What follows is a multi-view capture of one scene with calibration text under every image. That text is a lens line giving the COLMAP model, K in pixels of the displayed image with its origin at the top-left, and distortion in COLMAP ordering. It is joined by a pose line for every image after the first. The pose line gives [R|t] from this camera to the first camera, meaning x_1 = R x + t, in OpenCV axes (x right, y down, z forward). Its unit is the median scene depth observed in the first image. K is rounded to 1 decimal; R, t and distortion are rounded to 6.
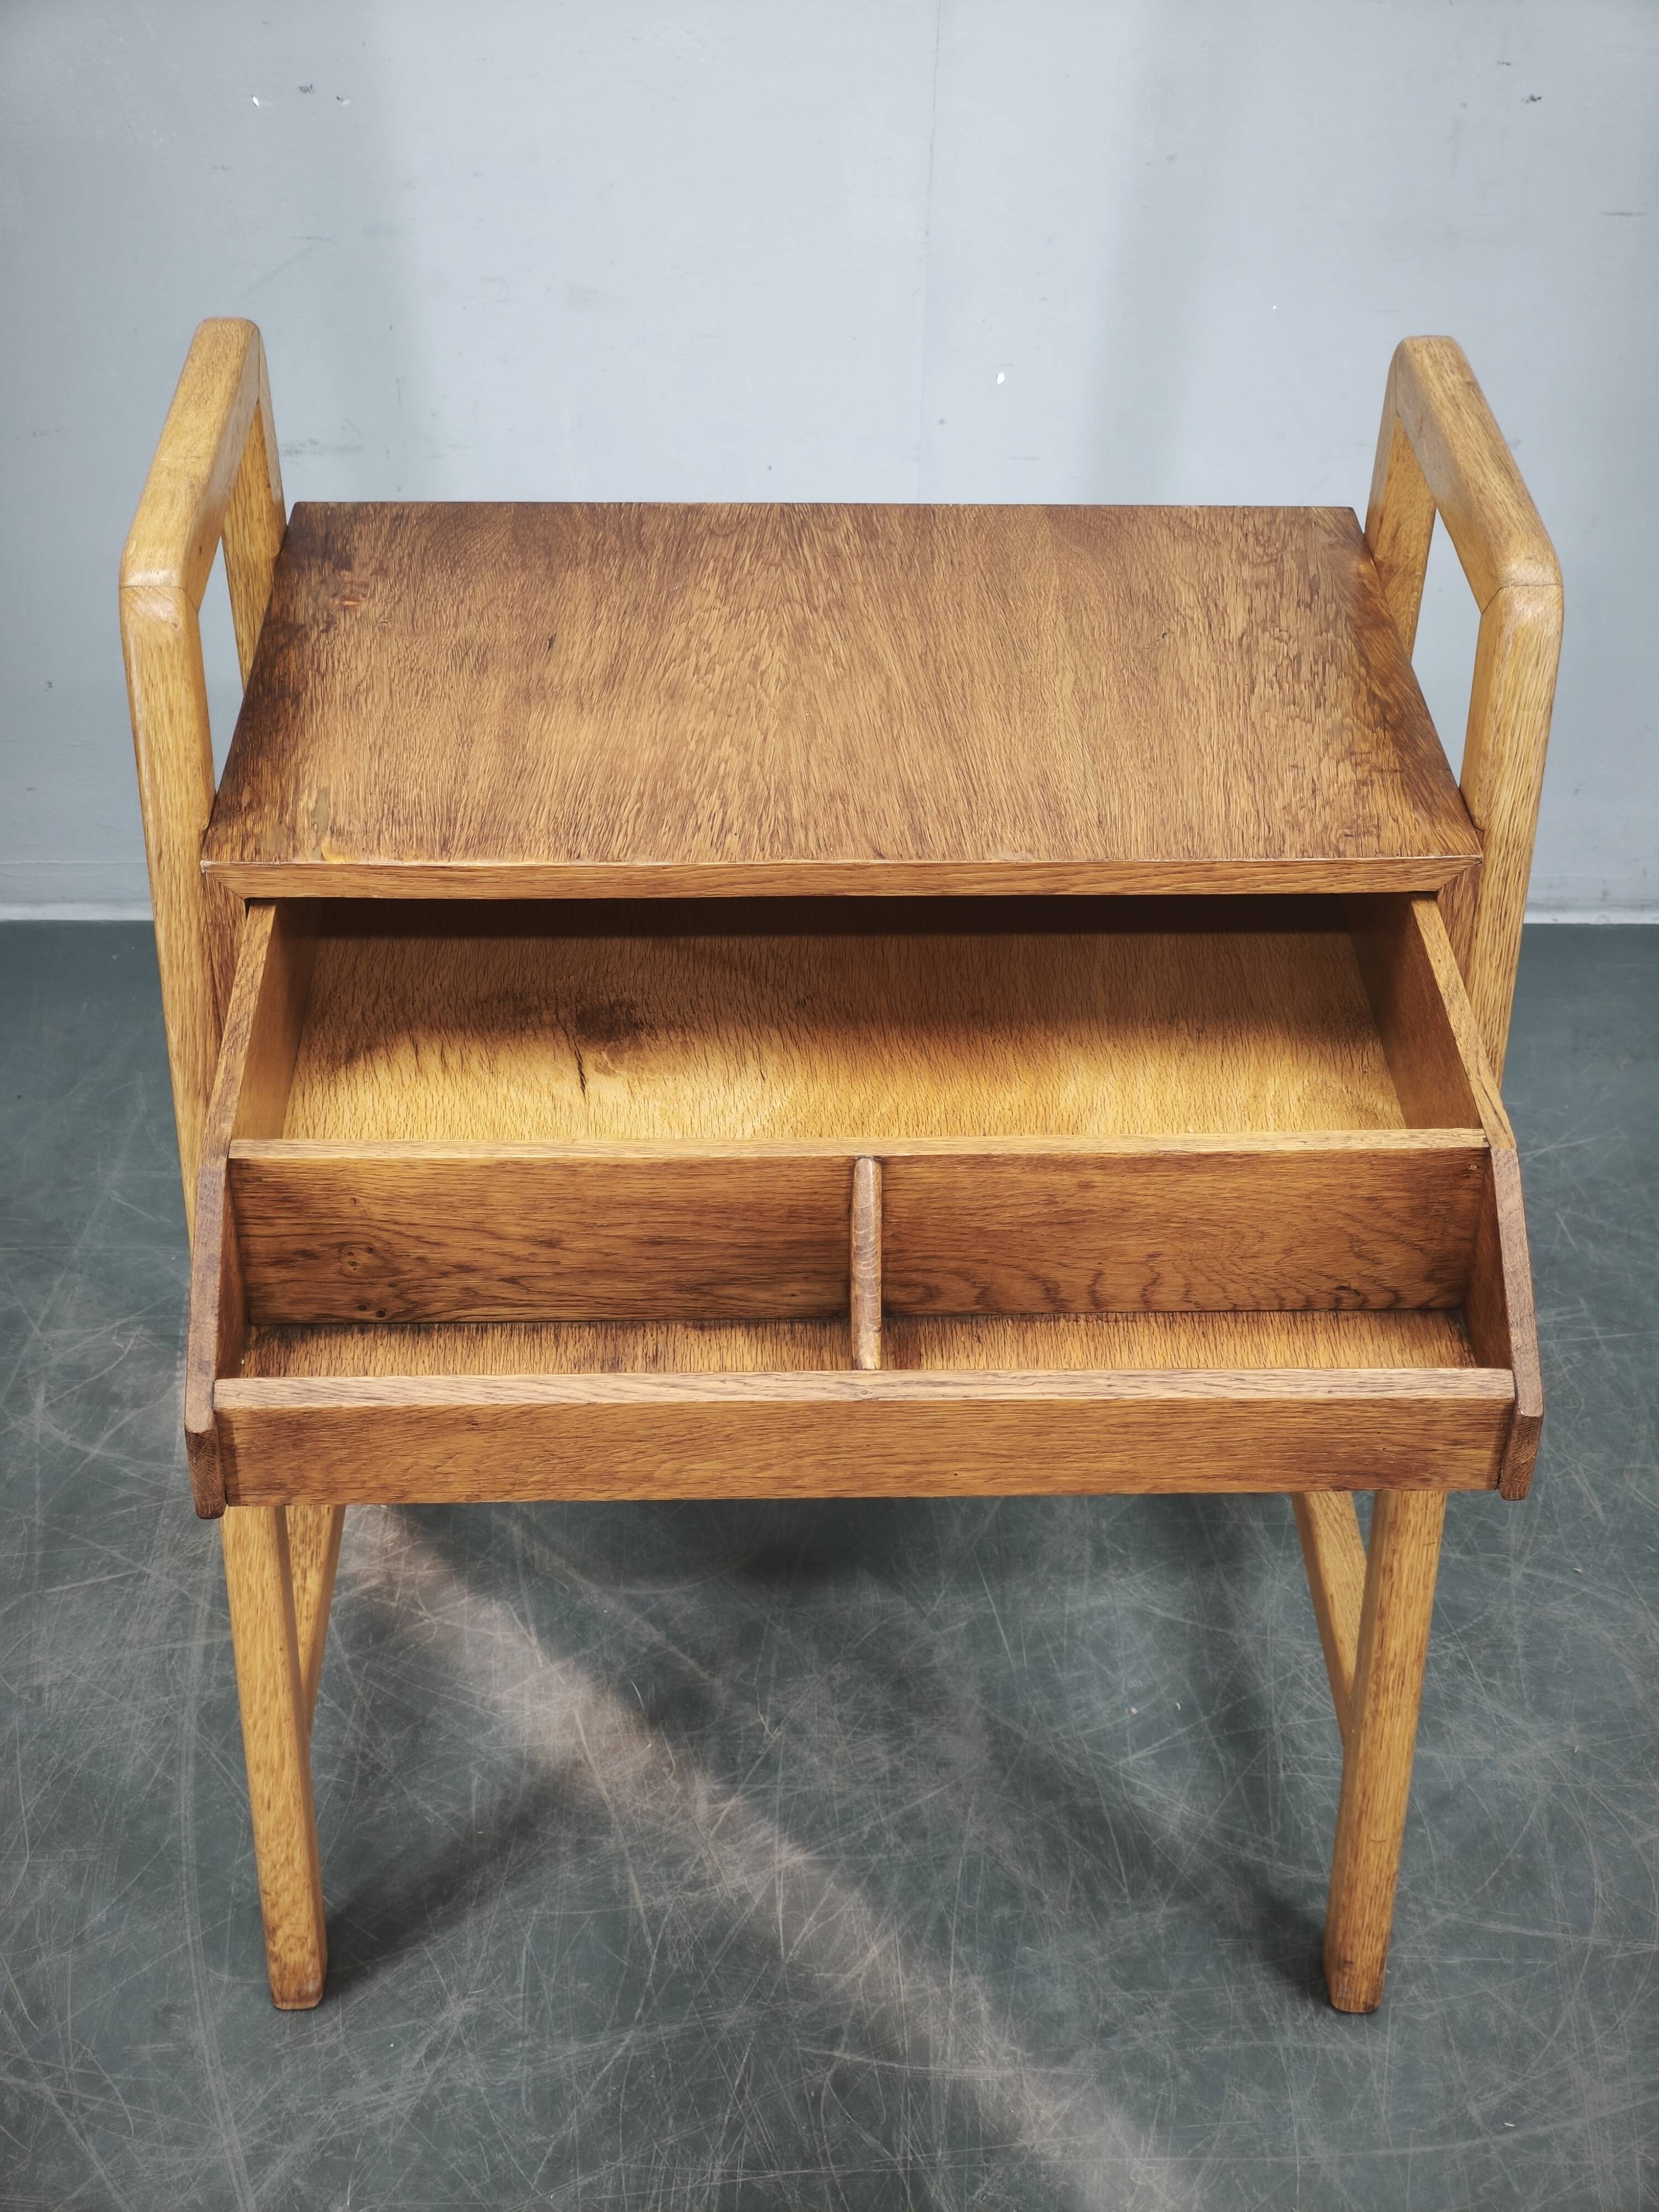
lens RADIAL K [[3043.0, 0, 828.2], [0, 3043.0, 1075.8], [0, 0, 1]] dist [0.006145, 0.114043]
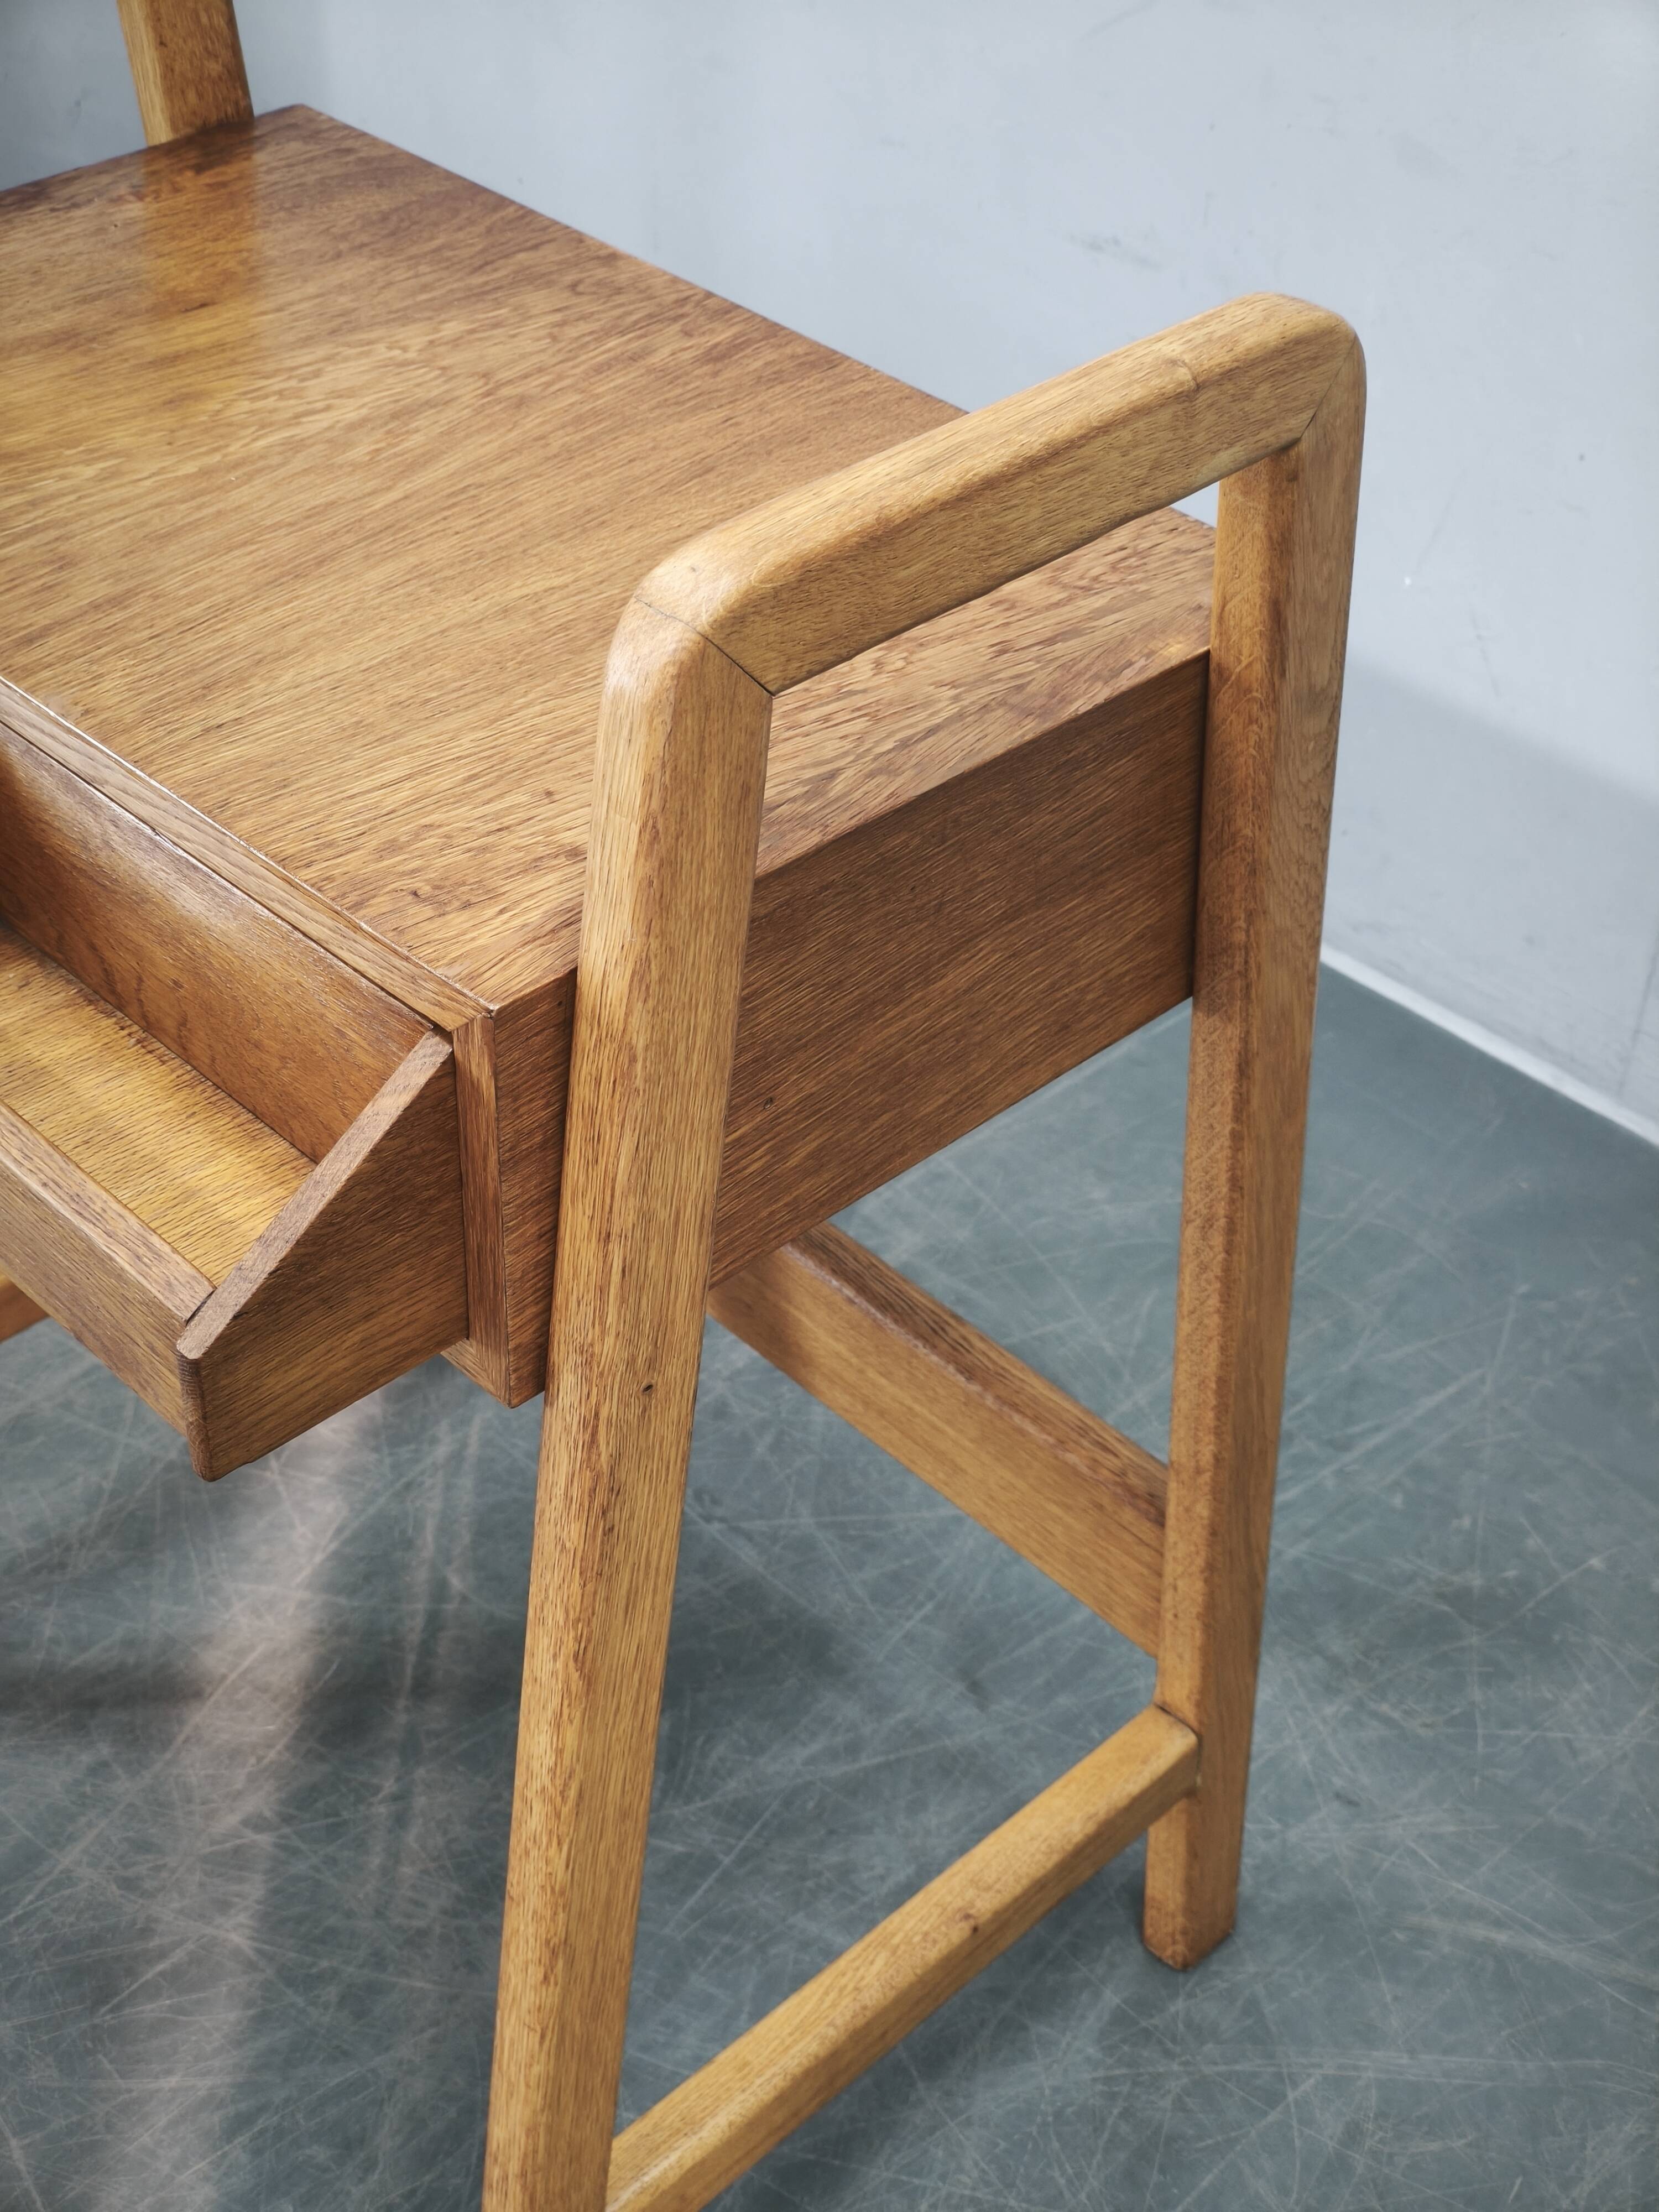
lens RADIAL K [[3053.3, 0, 829.5], [0, 3053.3, 1106.0], [0, 0, 1]] dist [0.017203, 0.134218]
pose [[0.677301, 0.456299, -0.577109, 0.535161], [-0.446461, 0.878400, 0.170547, -0.163049], [0.584753, 0.142145, 0.798661, 0.490407]]
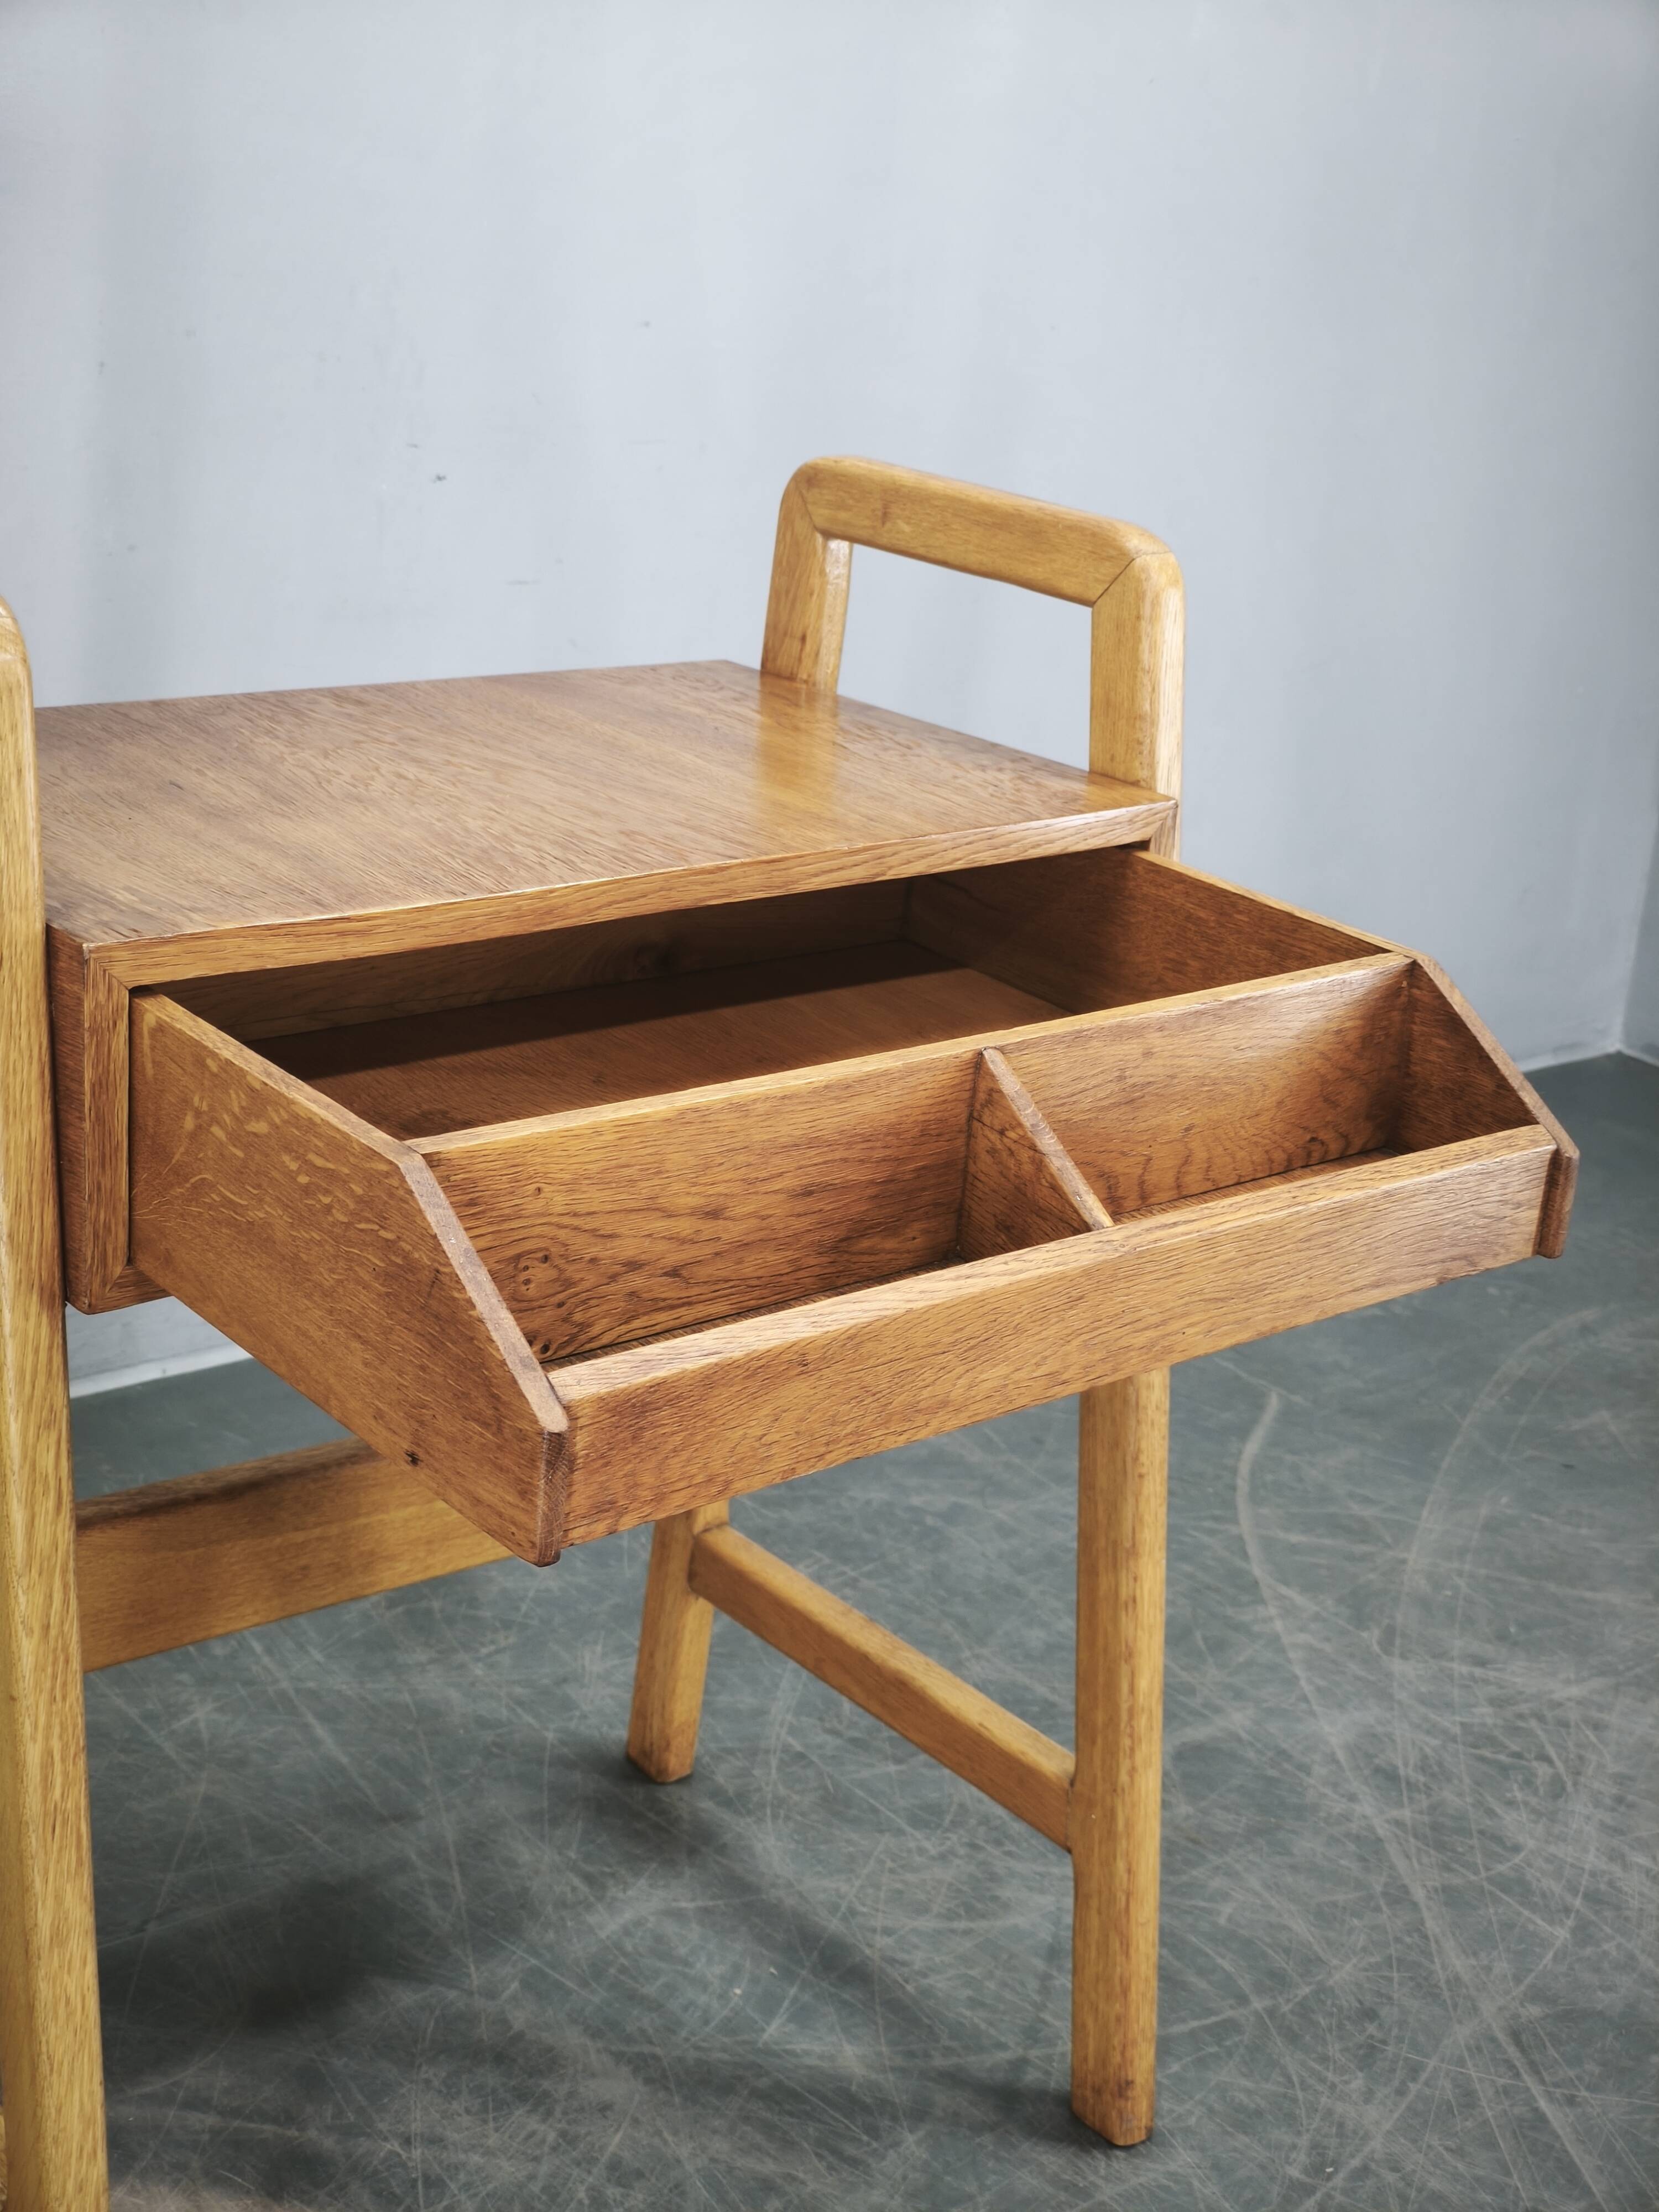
lens RADIAL K [[3034.2, 0, 843.0], [0, 3034.2, 1062.1], [0, 0, 1]] dist [-0.000687, 0.071412]
pose [[0.784955, -0.148890, 0.601397, -0.467795], [0.310885, 0.934298, -0.174465, 0.143282], [-0.535907, 0.323912, 0.779669, 0.223990]]
